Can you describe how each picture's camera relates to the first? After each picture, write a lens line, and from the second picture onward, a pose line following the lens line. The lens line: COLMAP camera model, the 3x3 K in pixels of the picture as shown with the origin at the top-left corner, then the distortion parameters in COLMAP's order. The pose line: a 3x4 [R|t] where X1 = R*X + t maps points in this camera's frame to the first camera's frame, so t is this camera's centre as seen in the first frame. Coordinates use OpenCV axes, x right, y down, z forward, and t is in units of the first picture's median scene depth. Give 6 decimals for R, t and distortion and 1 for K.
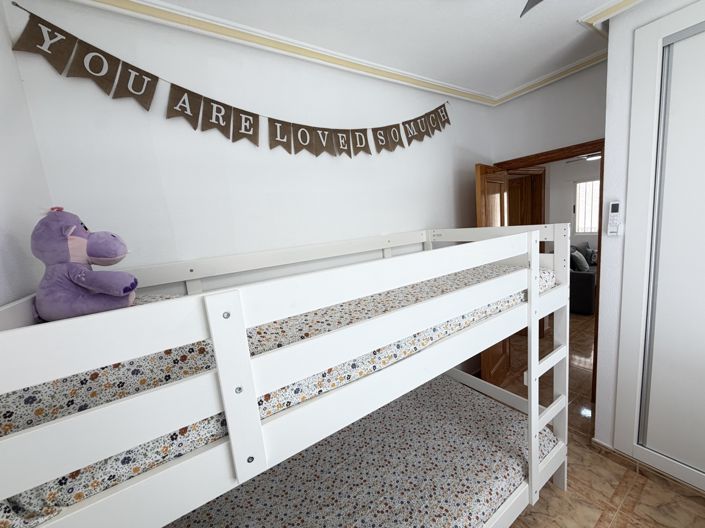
lens RADIAL K [[282.3, 0, 354.1], [0, 282.3, 262.4], [0, 0, 1]] dist [-0.000423, -0.000659]
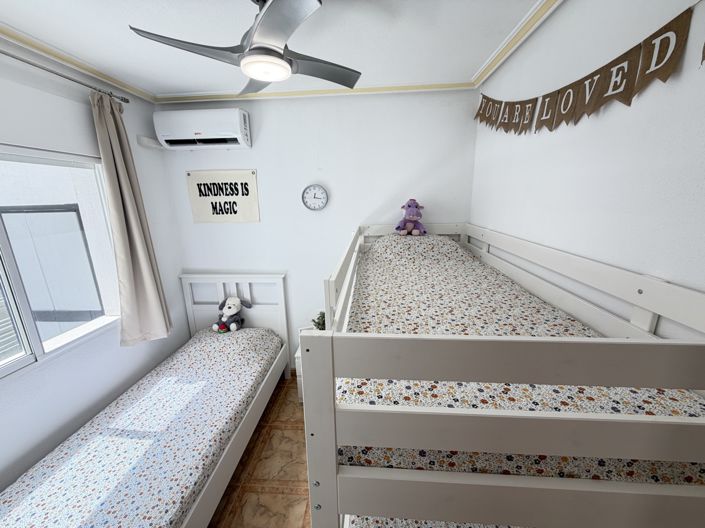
lens RADIAL K [[282.3, 0, 352.8], [0, 282.3, 266.5], [0, 0, 1]] dist [-0.000423, -0.000659]
pose [[-0.601569, 0.276704, -0.749366, 0.759902], [-0.063706, 0.918484, 0.390293, -0.293072], [0.796277, 0.282527, -0.534904, 1.019947]]
